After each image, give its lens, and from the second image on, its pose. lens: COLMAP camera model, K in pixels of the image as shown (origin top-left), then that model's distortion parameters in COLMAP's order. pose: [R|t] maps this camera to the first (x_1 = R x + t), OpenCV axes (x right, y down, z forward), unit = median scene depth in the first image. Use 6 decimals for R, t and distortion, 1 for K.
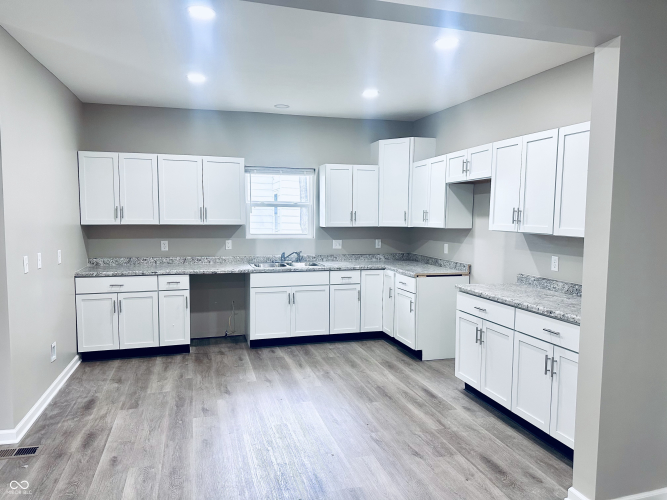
lens RADIAL K [[467.0, 0, 335.7], [0, 467.0, 249.9], [0, 0, 1]] dist [-0.004401, -0.036232]
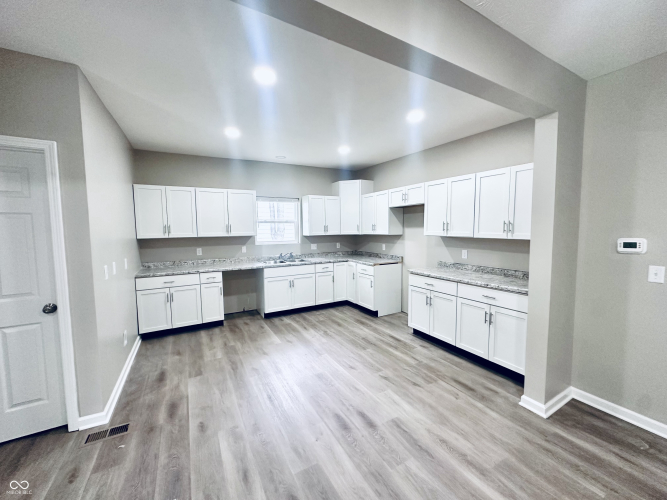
lens RADIAL K [[266.6, 0, 335.0], [0, 266.6, 246.5], [0, 0, 1]] dist [-0.026085, 0.001023]
pose [[0.975064, -0.033470, 0.219385, -0.169015], [0.034619, 0.999400, -0.001395, -0.011891], [-0.219207, 0.008955, 0.975637, 0.142406]]
